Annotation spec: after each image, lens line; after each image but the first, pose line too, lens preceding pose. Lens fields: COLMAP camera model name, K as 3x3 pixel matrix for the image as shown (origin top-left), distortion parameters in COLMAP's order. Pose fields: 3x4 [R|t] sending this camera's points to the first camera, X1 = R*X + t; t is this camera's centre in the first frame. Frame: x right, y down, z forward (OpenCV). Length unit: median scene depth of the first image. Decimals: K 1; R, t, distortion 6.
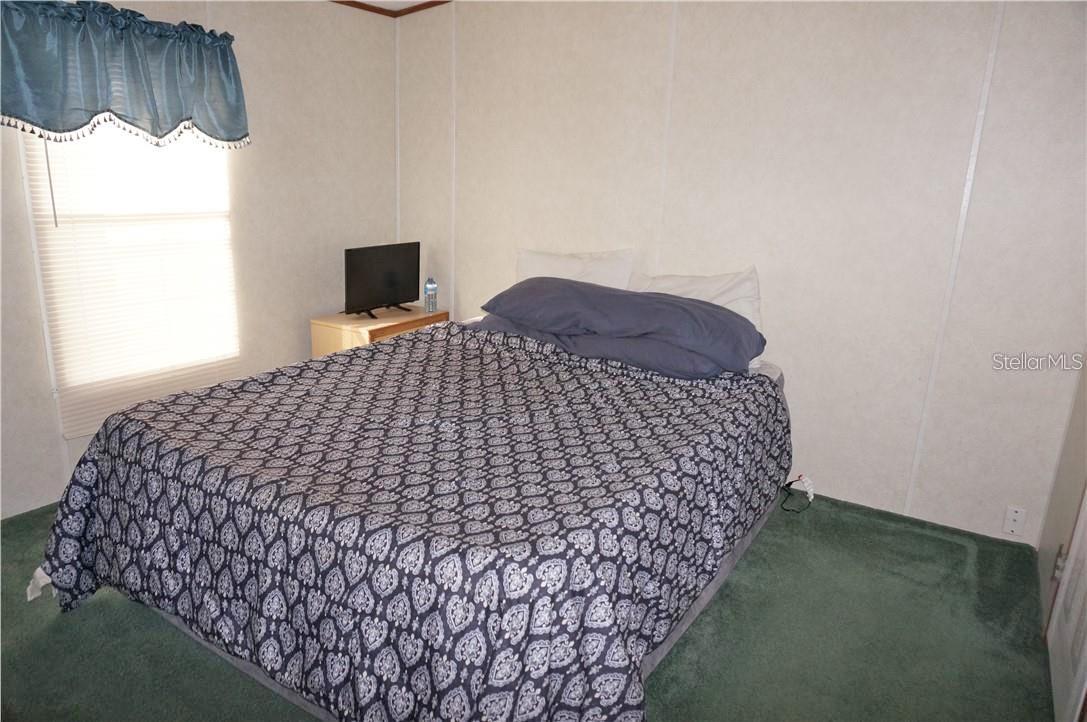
lens RADIAL K [[751.2, 0, 544.8], [0, 751.2, 325.6], [0, 0, 1]] dist [-0.005399, 0.000396]
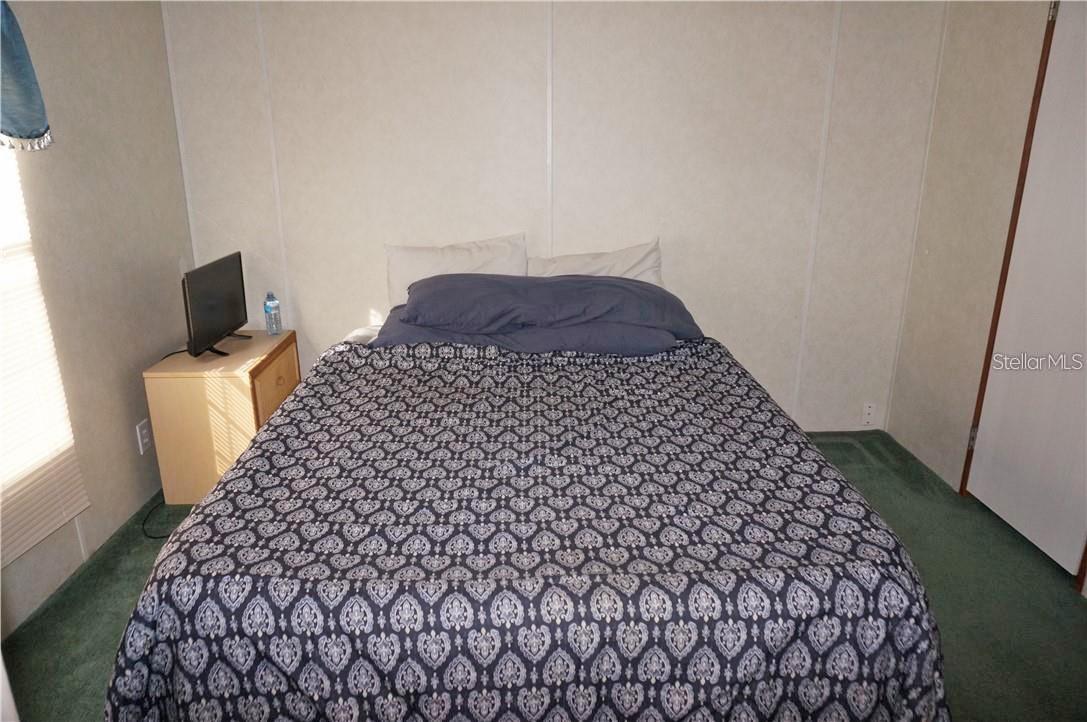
lens RADIAL K [[730.7, 0, 543.5], [0, 730.7, 361.0], [0, 0, 1]] dist [-0.022022, 0.002338]
pose [[0.829204, -0.200277, 0.521834, -0.406839], [0.144493, 0.978674, 0.146007, -0.078682], [-0.539947, -0.045668, 0.840459, 0.200328]]
